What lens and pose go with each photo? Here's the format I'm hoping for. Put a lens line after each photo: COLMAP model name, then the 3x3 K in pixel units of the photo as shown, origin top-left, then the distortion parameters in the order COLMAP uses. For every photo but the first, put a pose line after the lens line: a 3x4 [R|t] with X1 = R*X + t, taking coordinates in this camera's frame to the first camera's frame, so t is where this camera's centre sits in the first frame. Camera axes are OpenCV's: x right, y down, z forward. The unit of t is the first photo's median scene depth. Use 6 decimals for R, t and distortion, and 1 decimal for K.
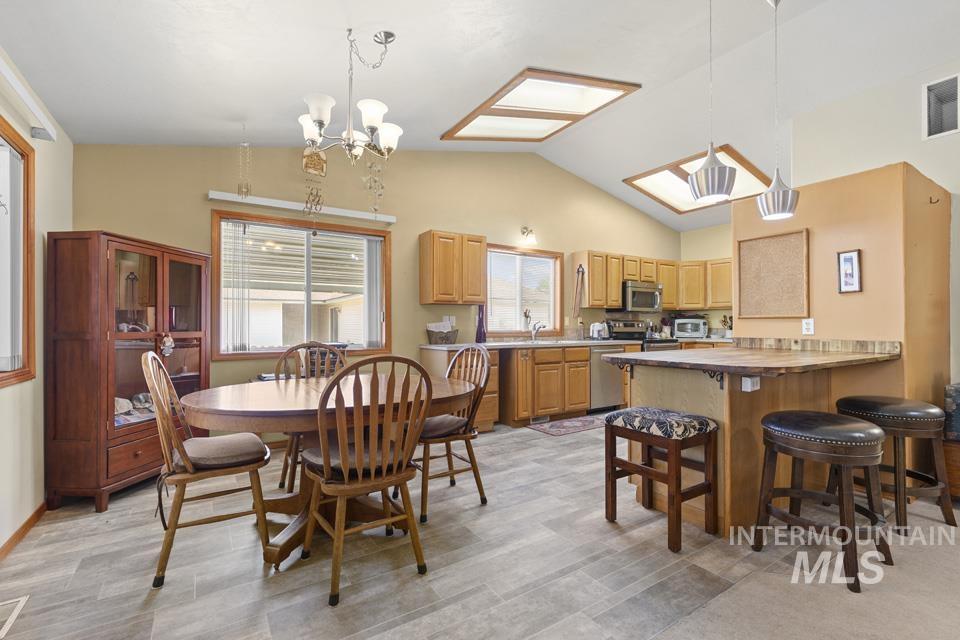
lens RADIAL K [[433.8, 0, 481.2], [0, 433.8, 321.5], [0, 0, 1]] dist [-0.004187, 0.002156]
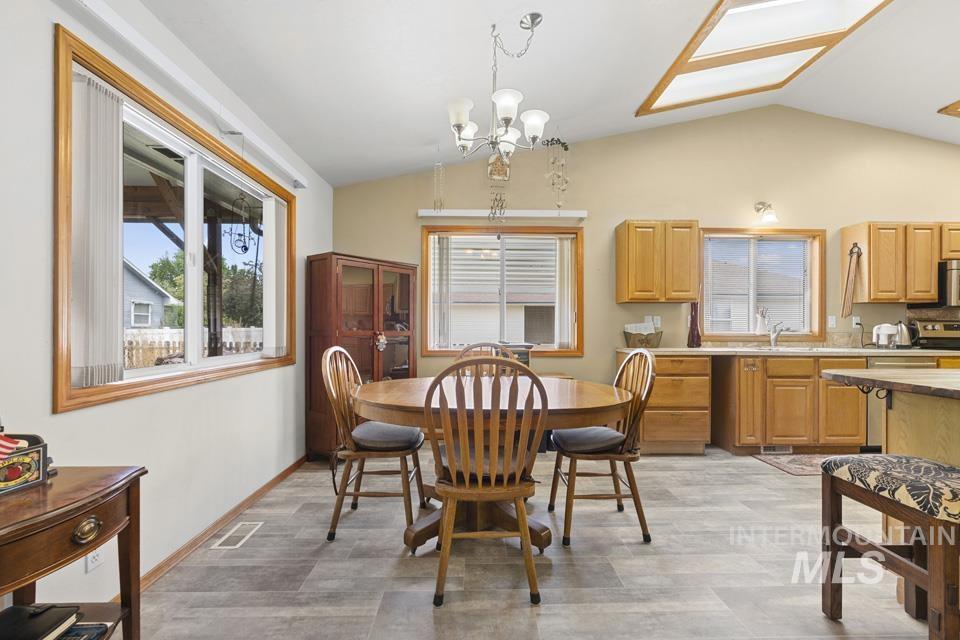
lens RADIAL K [[433.8, 0, 482.4], [0, 433.8, 324.4], [0, 0, 1]] dist [-0.004187, 0.002156]
pose [[0.850598, 0.000925, -0.525816, 0.116453], [0.000816, 0.999995, 0.003079, 0.001747], [0.525816, -0.003048, 0.850593, 0.088707]]
